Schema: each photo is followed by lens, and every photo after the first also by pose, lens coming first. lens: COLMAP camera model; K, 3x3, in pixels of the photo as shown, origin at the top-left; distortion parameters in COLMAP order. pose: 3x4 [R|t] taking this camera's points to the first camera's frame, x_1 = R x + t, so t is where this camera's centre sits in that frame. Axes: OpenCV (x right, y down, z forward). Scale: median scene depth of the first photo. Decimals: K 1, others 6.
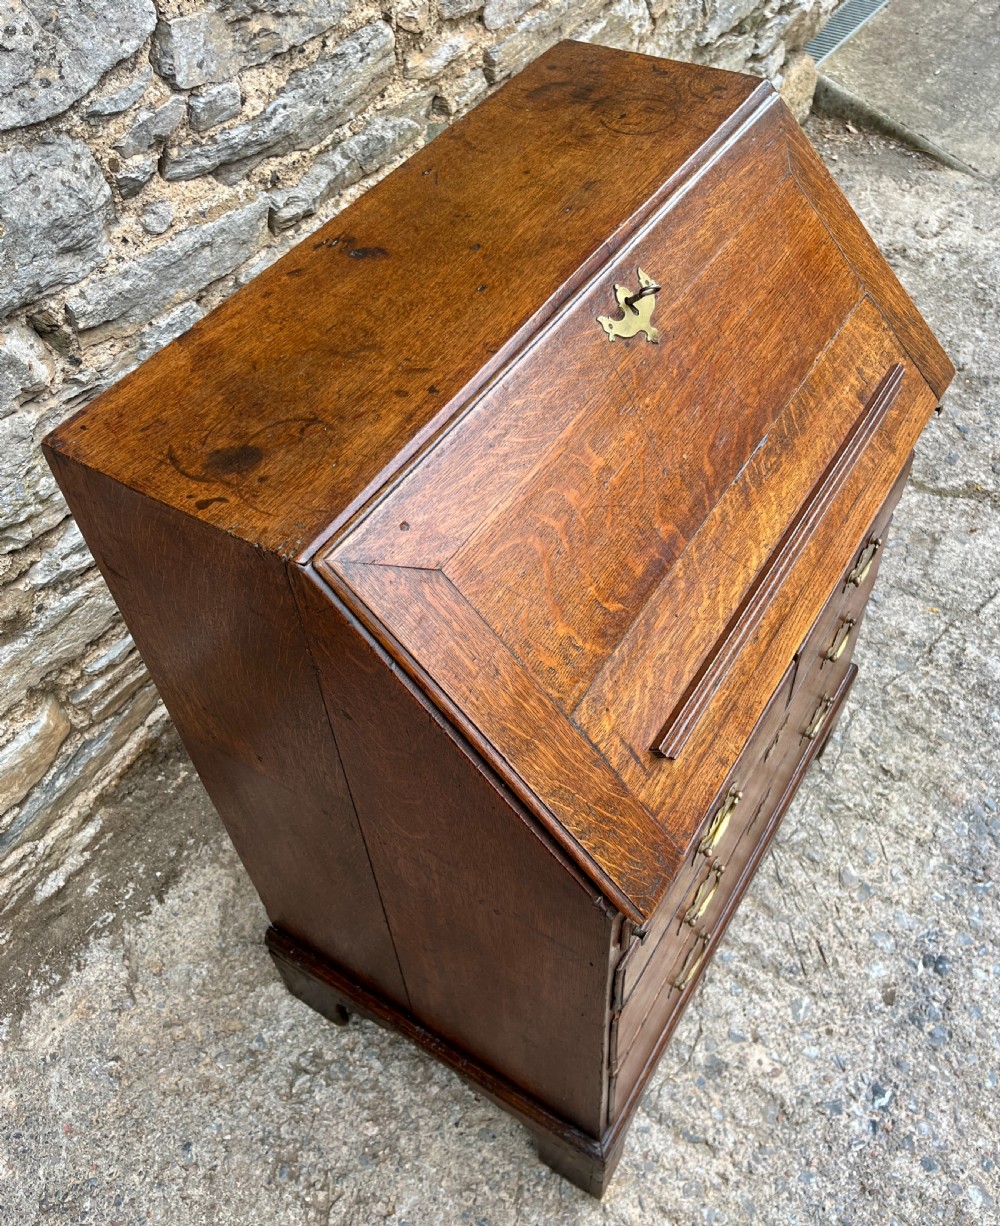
lens RADIAL K [[1082.6, 0, 513.7], [0, 1082.6, 589.9], [0, 0, 1]] dist [0.073469, -0.092505]
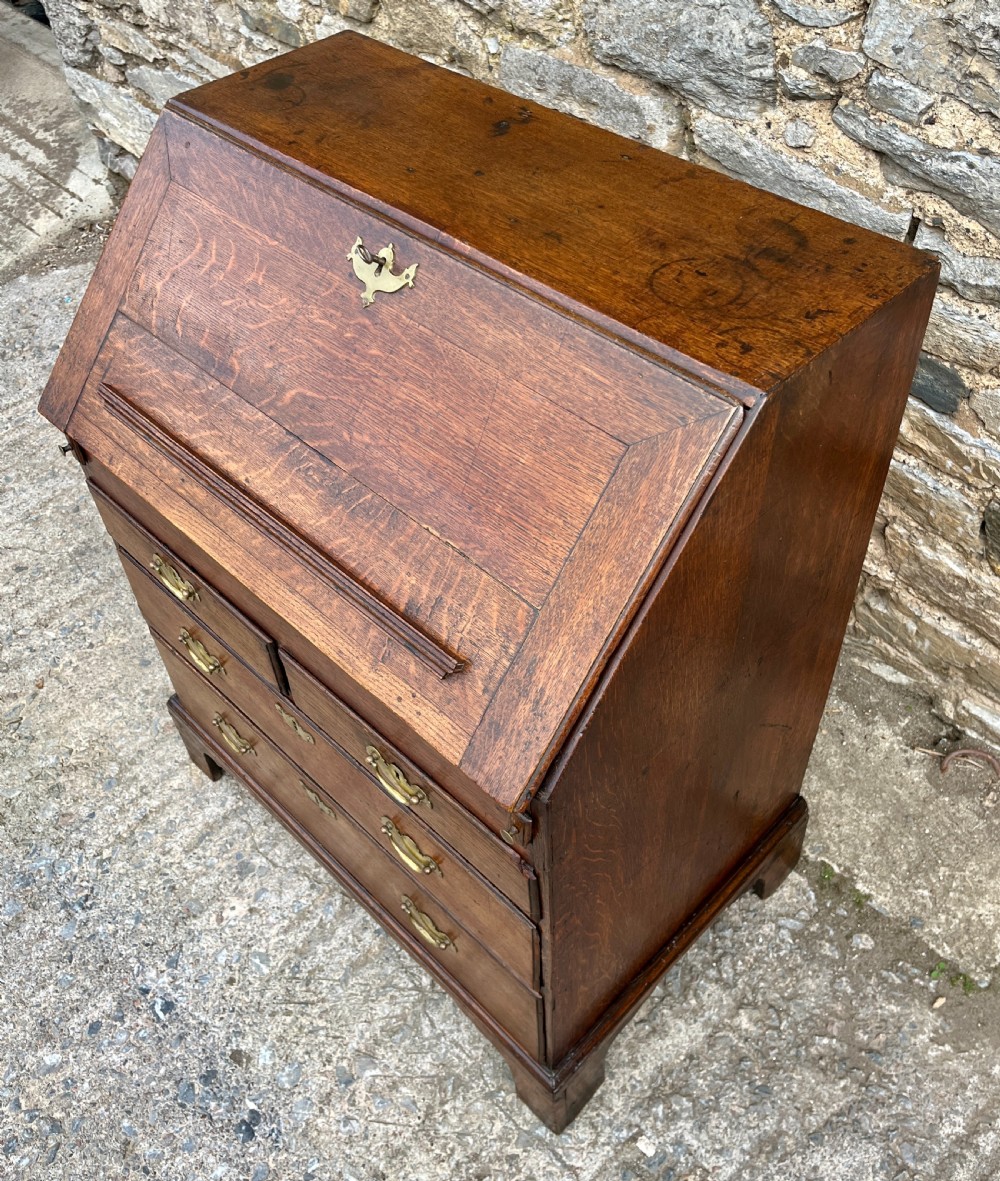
lens RADIAL K [[1124.8, 0, 505.3], [0, 1124.8, 548.5], [0, 0, 1]] dist [0.029760, 0.000000]
pose [[-0.223575, 0.737673, -0.637066, 0.646597], [-0.695052, 0.337558, 0.634789, -0.624662], [0.683313, 0.584717, 0.437251, 0.504124]]
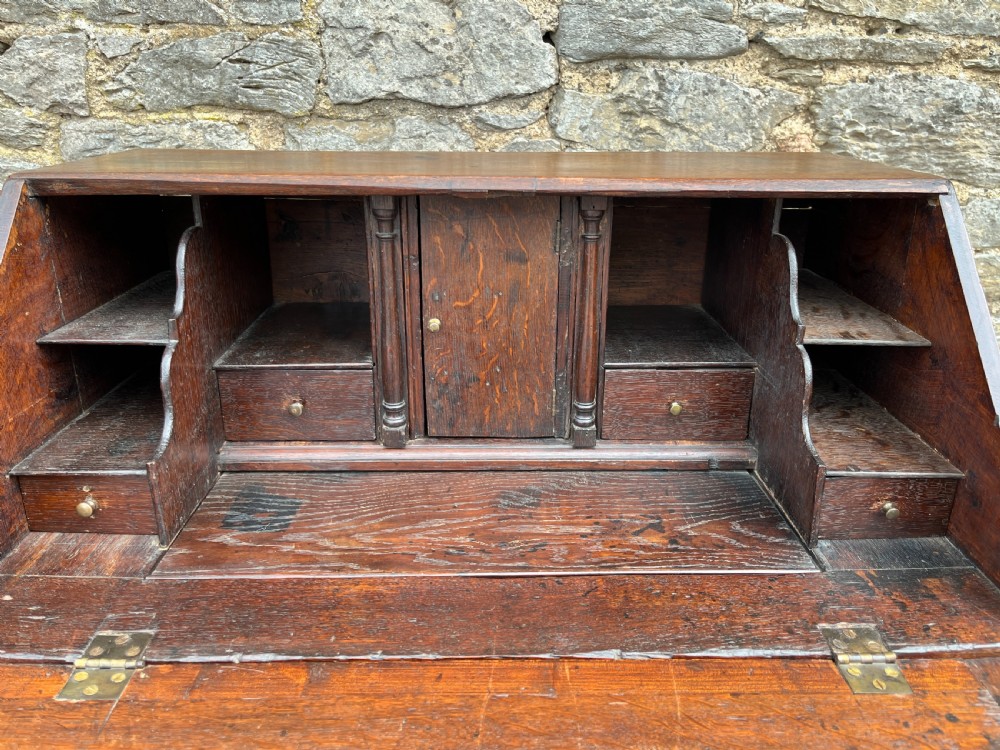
lens RADIAL K [[776.5, 0, 510.2], [0, 776.5, 361.1], [0, 0, 1]] dist [0.068044, -0.102564]
pose [[0.552061, 0.339646, -0.761491, 0.436533], [-0.650458, 0.746814, -0.138465, -0.057976], [0.521663, 0.571760, 0.633213, 0.431609]]
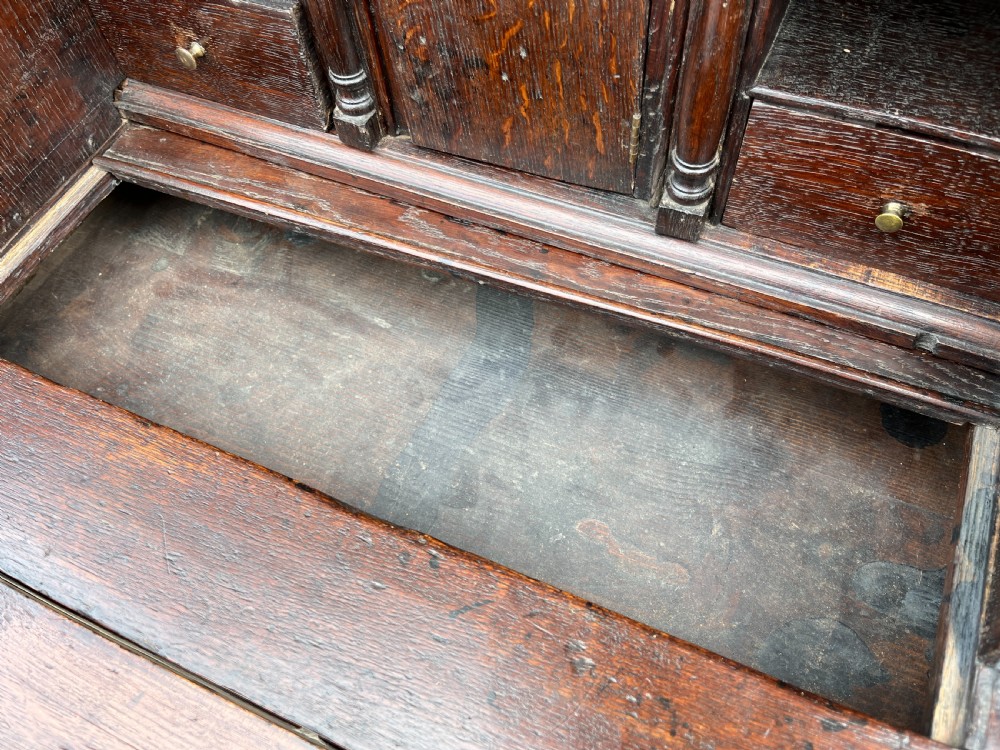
lens RADIAL K [[776.5, 0, 507.3], [0, 776.5, 374.6], [0, 0, 1]] dist [0.068044, -0.102564]
pose [[0.144118, 0.860151, -0.489255, 0.242822], [-0.707738, 0.435150, 0.556553, -0.213004], [0.691619, 0.266056, 0.671475, 0.620445]]
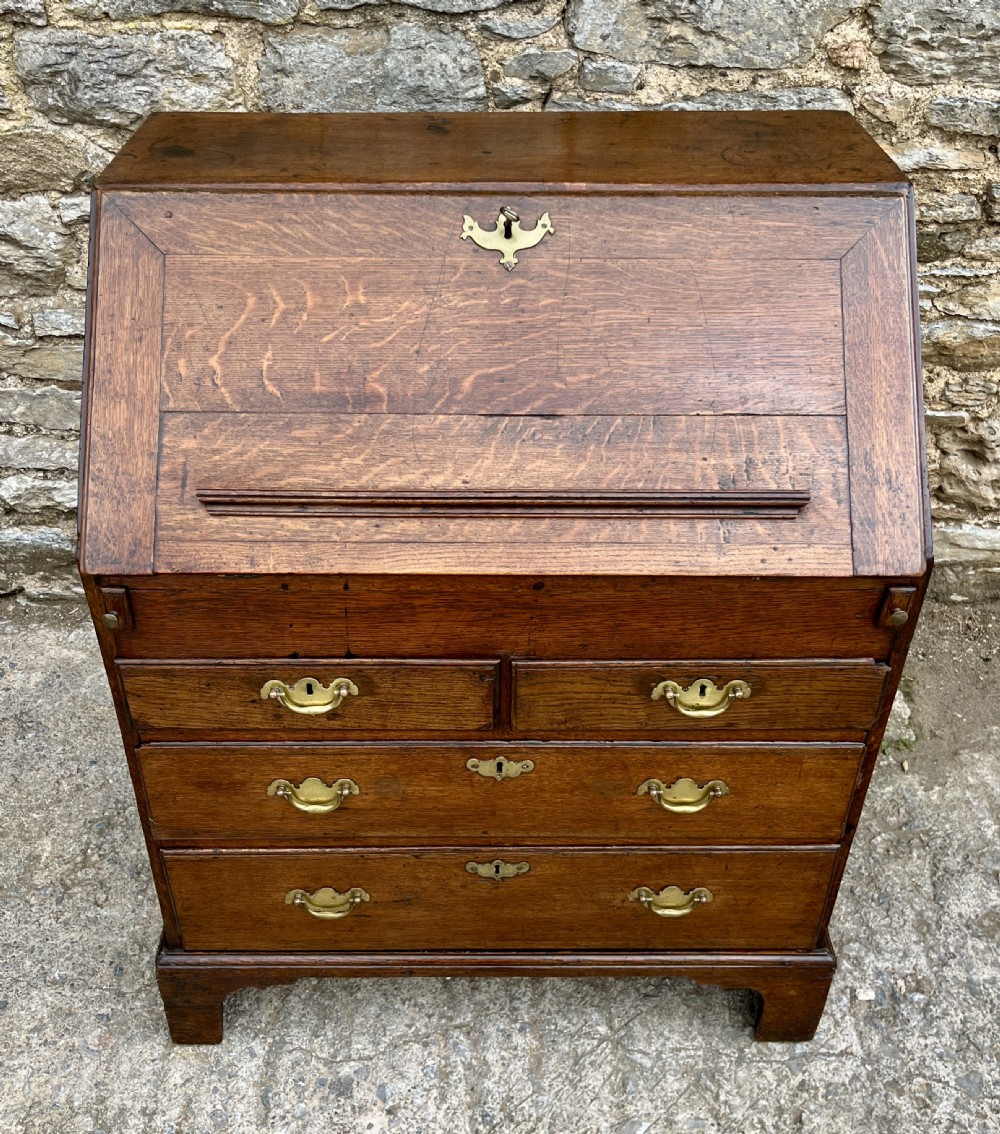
lens RADIAL K [[1203.1, 0, 479.0], [0, 1203.1, 566.7], [0, 0, 1]] dist [0.035281, 0.000000]
pose [[0.530133, 0.538738, -0.654768, 0.706500], [-0.654881, 0.750659, 0.087411, -0.060869], [0.538599, 0.382456, 0.750759, 0.132850]]
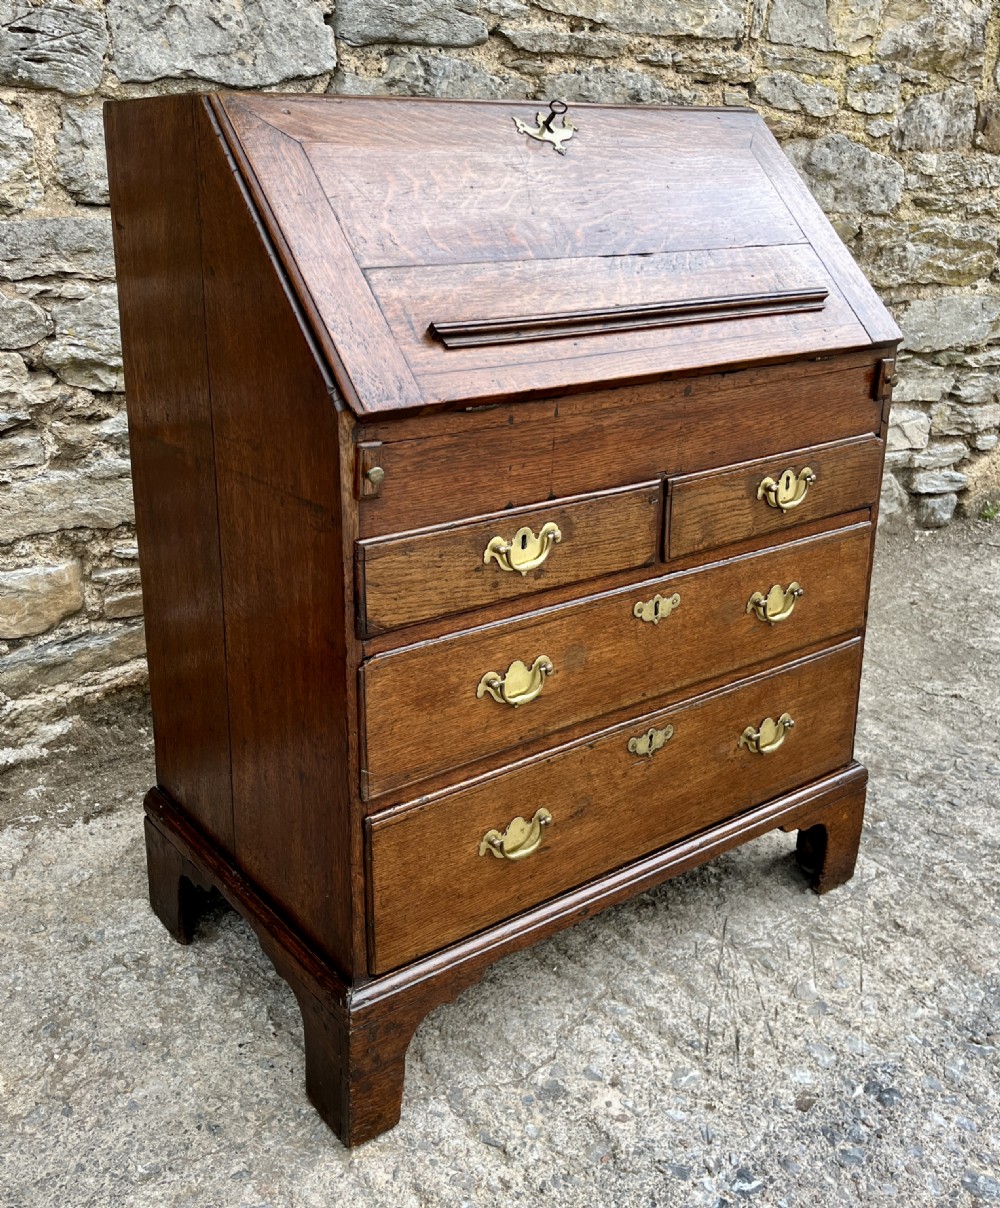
lens RADIAL K [[1244.8, 0, 479.8], [0, 1244.8, 535.0], [0, 0, 1]] dist [0.034649, 0.000000]
pose [[0.931070, 0.152017, -0.331661, 0.393768], [-0.301319, 0.832954, -0.464107, 0.562216], [0.205706, 0.532052, 0.821344, 0.017061]]
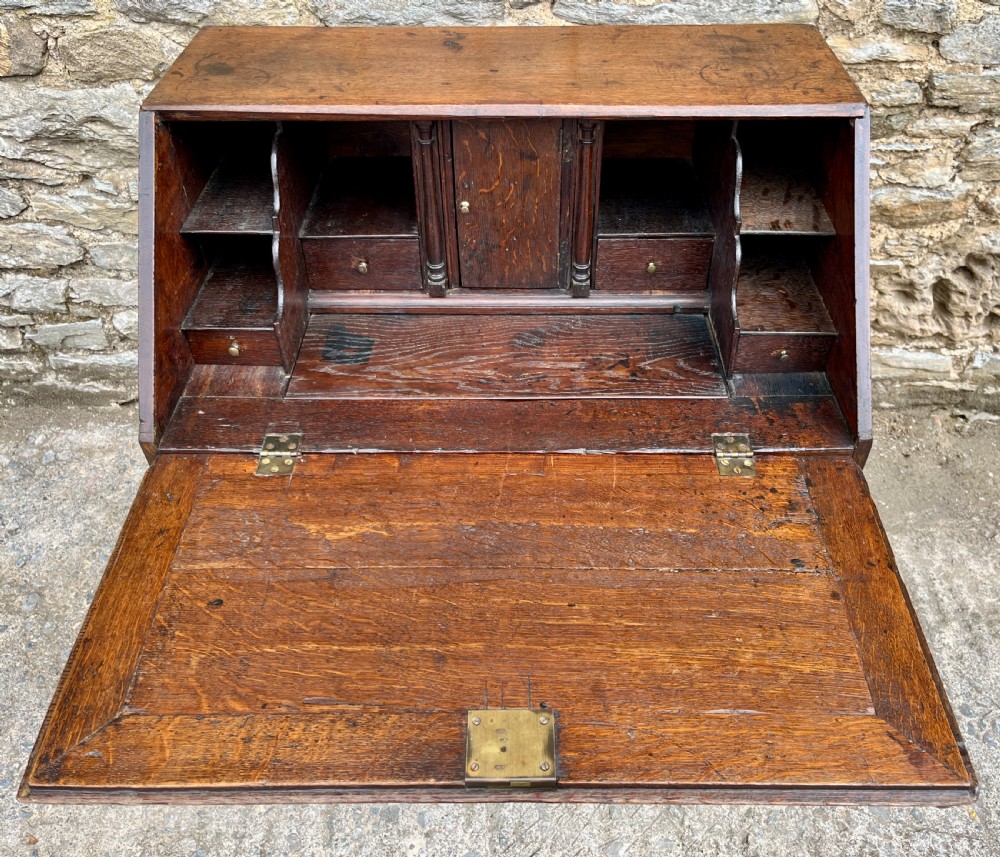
lens RADIAL K [[897.5, 0, 521.4], [0, 897.5, 425.6], [0, 0, 1]] dist [0.055753, -0.062830]
pose [[0.530566, 0.610600, -0.587934, 0.601646], [-0.653770, 0.736259, 0.174666, -0.143070], [0.539523, 0.291702, 0.789826, 0.189089]]
